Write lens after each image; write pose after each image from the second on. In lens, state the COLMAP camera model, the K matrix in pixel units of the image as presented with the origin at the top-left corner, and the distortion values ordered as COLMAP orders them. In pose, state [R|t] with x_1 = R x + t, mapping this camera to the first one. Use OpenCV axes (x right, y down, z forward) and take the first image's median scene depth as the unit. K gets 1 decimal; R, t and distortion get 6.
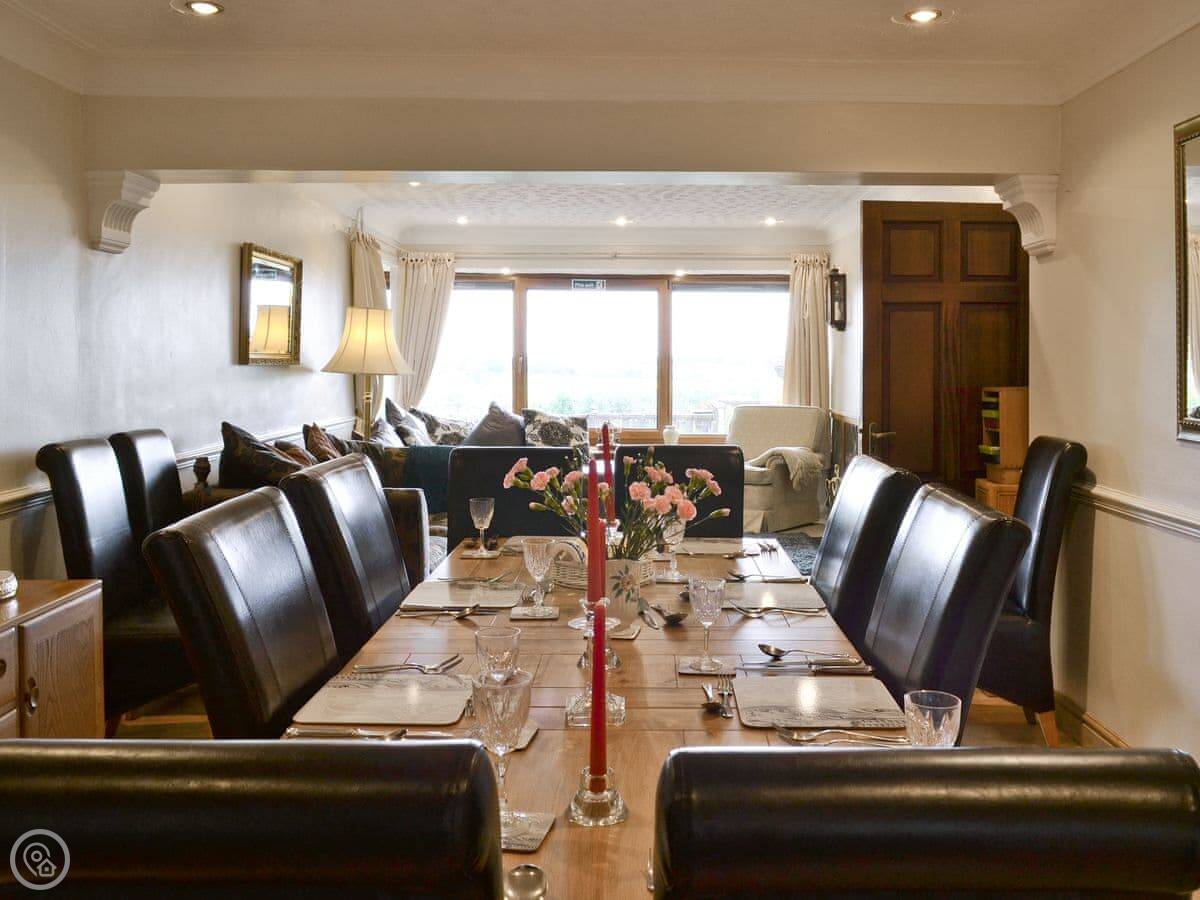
lens RADIAL K [[1153.7, 0, 600.0], [0, 1153.7, 450.0], [0, 0, 1]] dist [-0.100687, 0.000262]
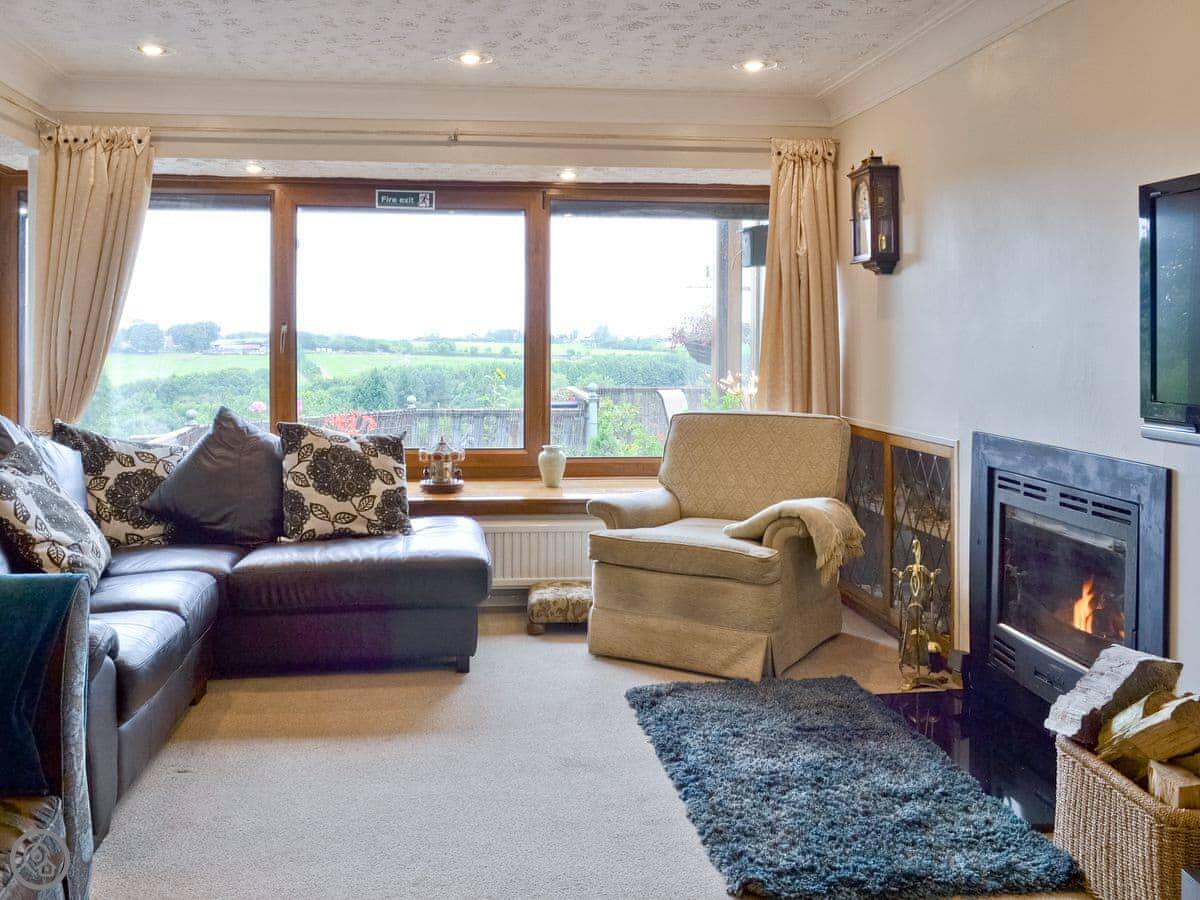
lens RADIAL K [[1153.7, 0, 600.0], [0, 1153.7, 450.0], [0, 0, 1]] dist [-0.100687, 0.000262]
pose [[0.988657, -0.010395, 0.149832, -0.000720], [0.008263, 0.999856, 0.014842, -0.029424], [-0.149965, -0.013435, 0.988600, 0.461875]]
